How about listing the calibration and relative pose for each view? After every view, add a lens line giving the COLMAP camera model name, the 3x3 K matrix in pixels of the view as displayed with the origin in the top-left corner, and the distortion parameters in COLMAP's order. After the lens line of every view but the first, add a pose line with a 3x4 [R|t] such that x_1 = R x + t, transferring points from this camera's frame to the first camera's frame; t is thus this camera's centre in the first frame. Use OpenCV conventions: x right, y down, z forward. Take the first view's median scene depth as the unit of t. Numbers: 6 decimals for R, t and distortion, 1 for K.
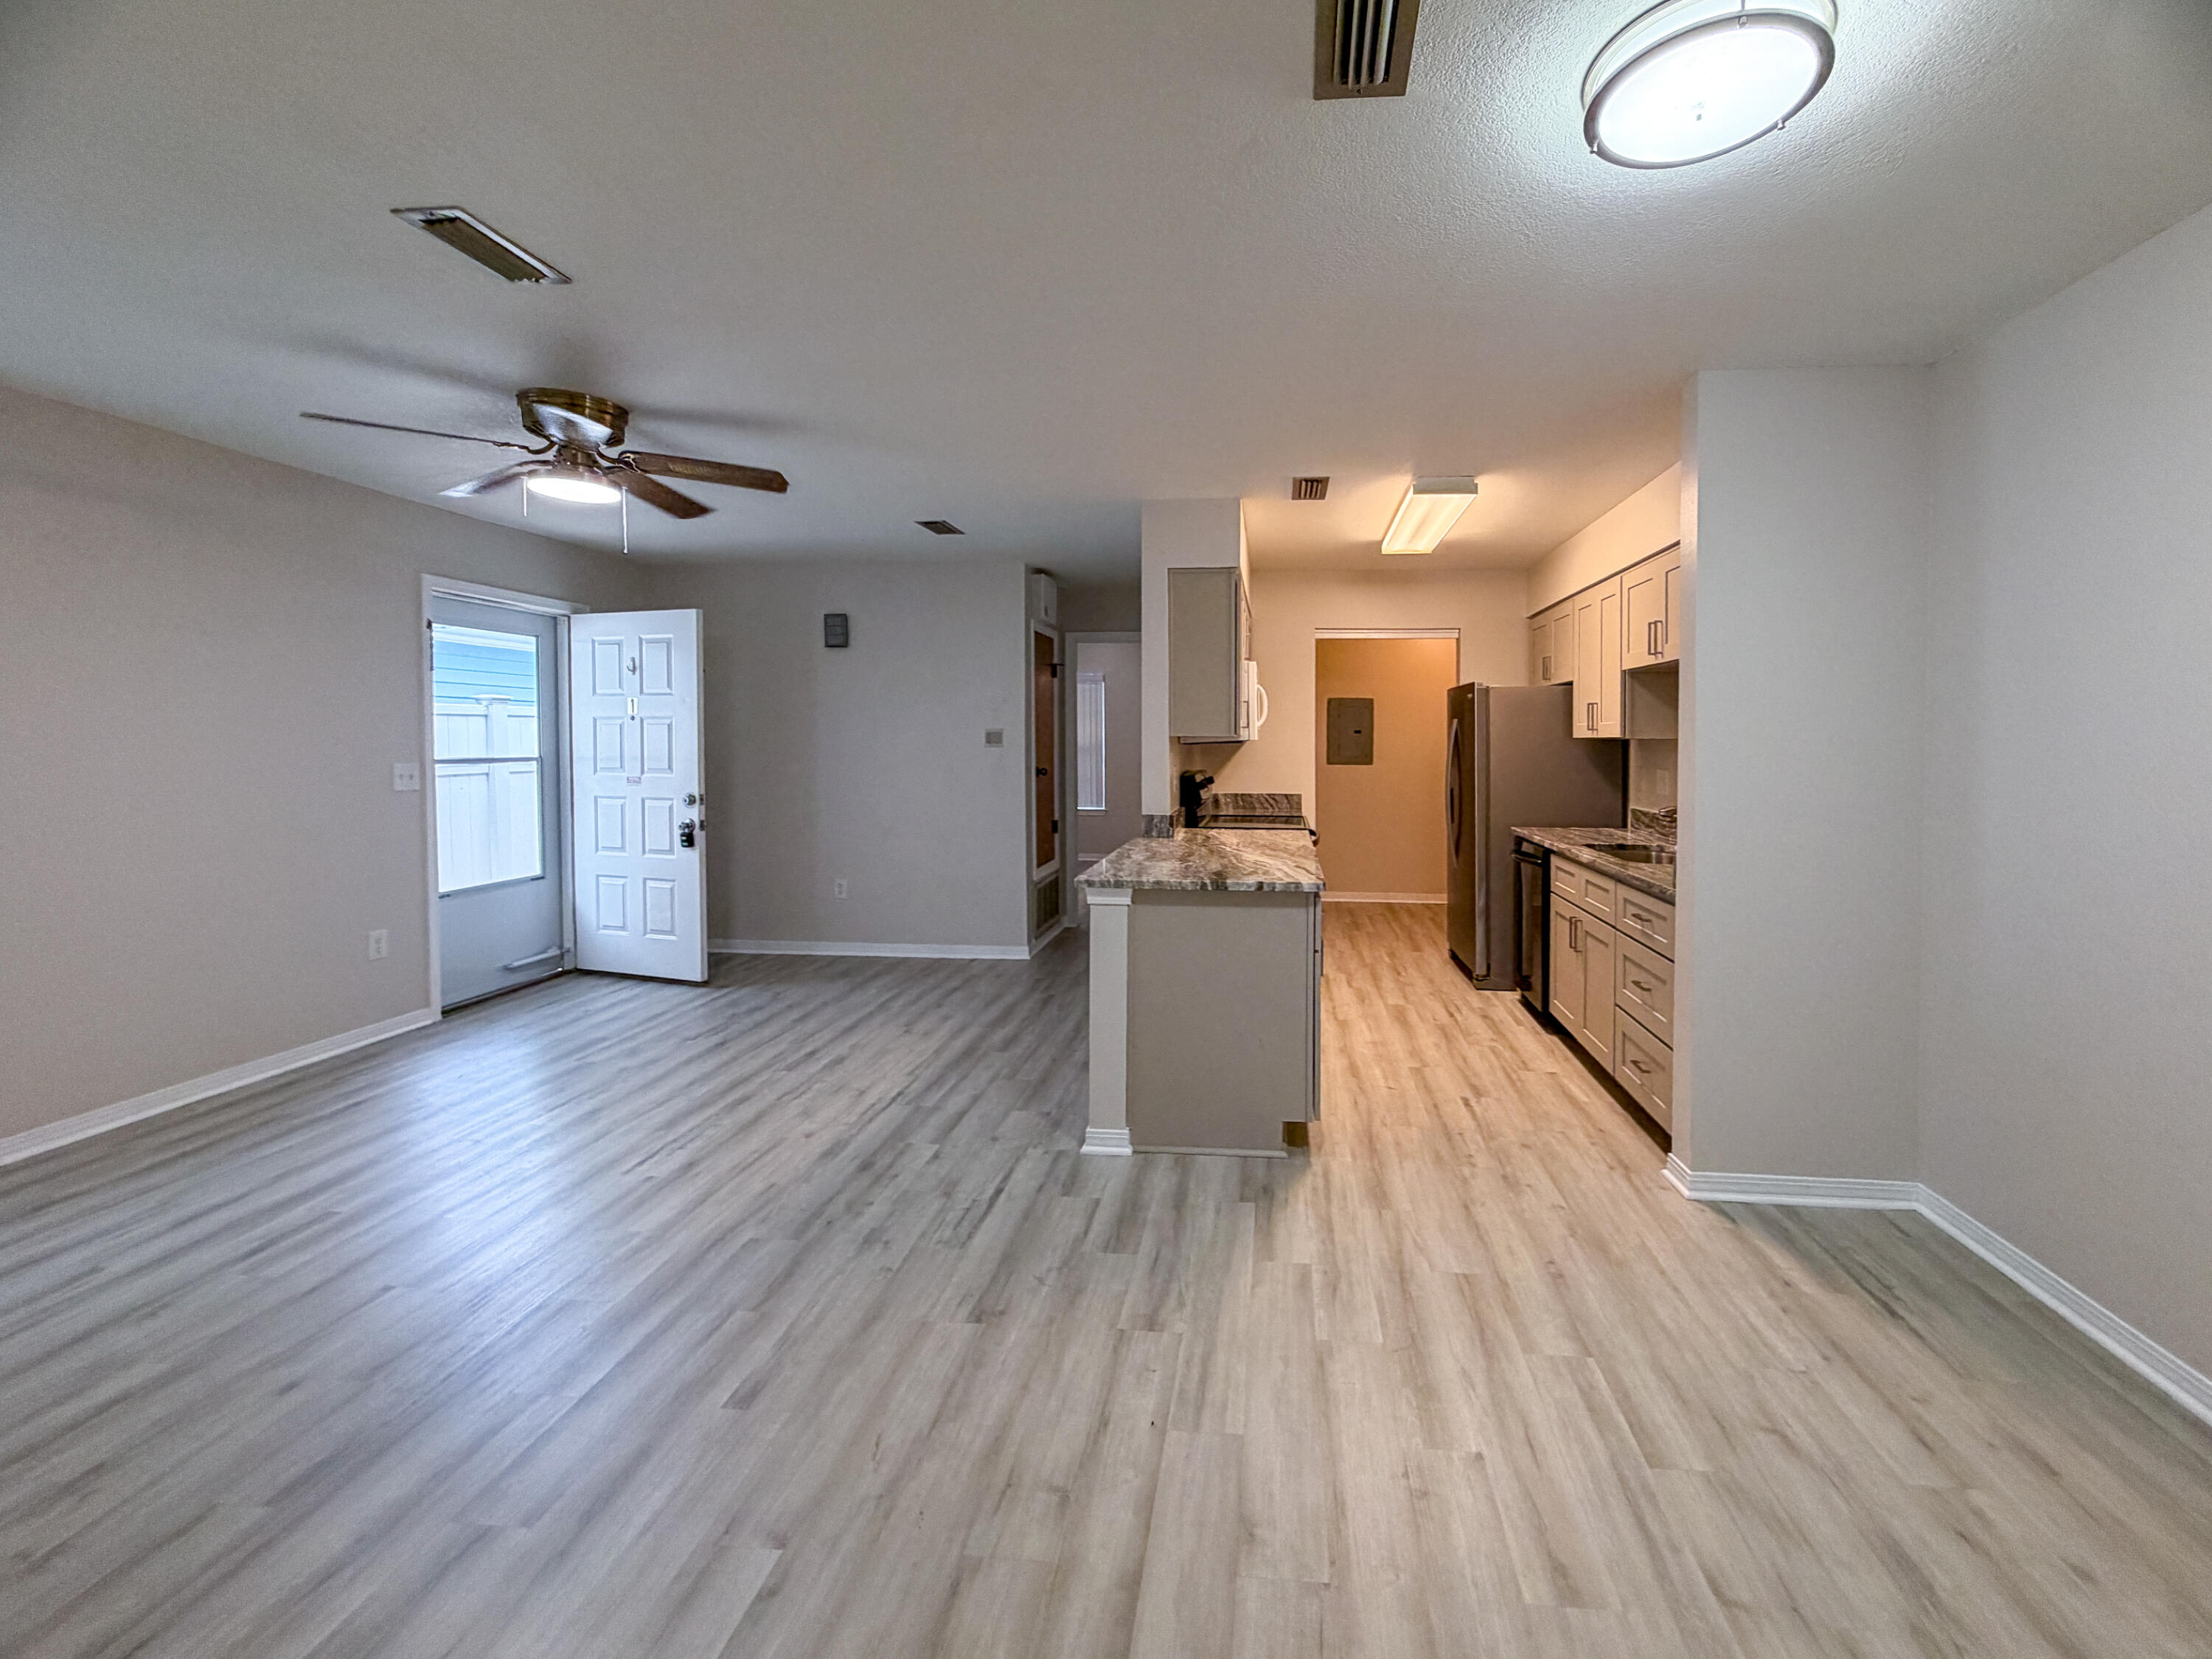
lens RADIAL K [[904.2, 0, 1358.2], [0, 904.2, 761.1], [0, 0, 1]] dist [0.000511, -0.000023]
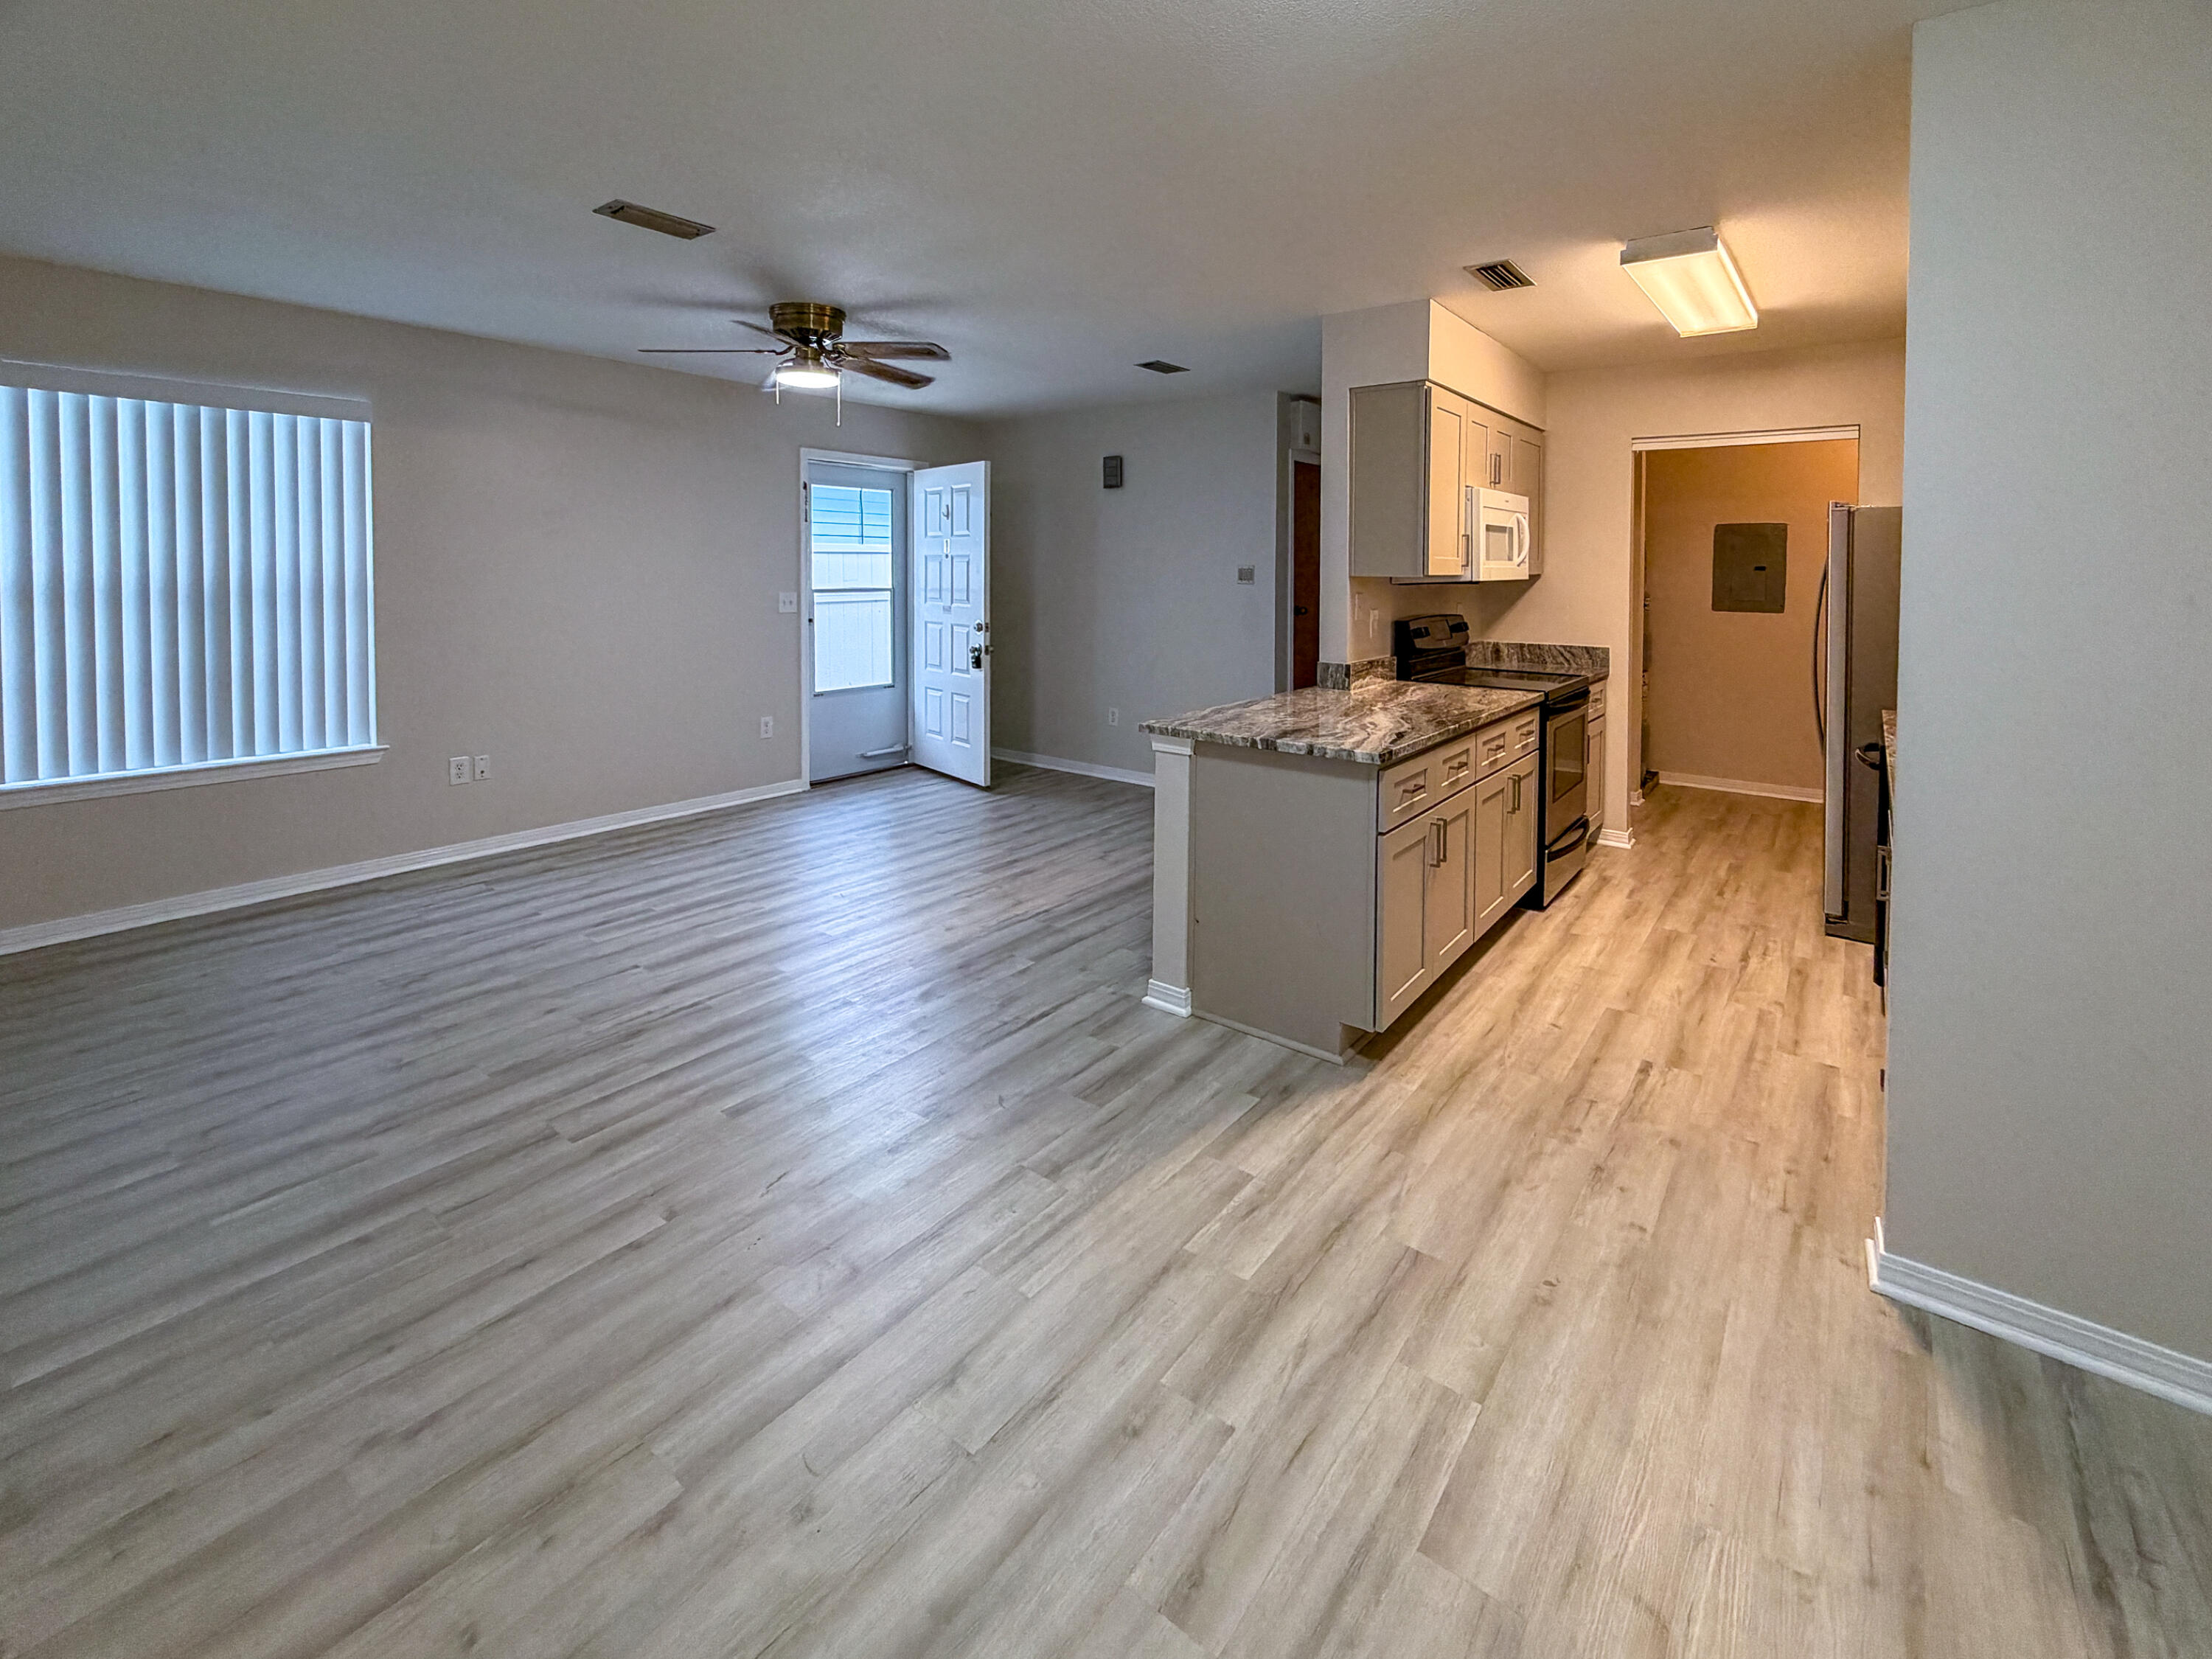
lens RADIAL K [[1051.1, 0, 1222.2], [0, 1051.1, 606.4], [0, 0, 1]] dist [0.001684, -0.000746]
pose [[0.828826, 0.026104, -0.558898, 0.276728], [-0.021397, 0.999659, 0.014960, -0.010975], [0.559098, -0.000441, 0.829102, 0.071030]]
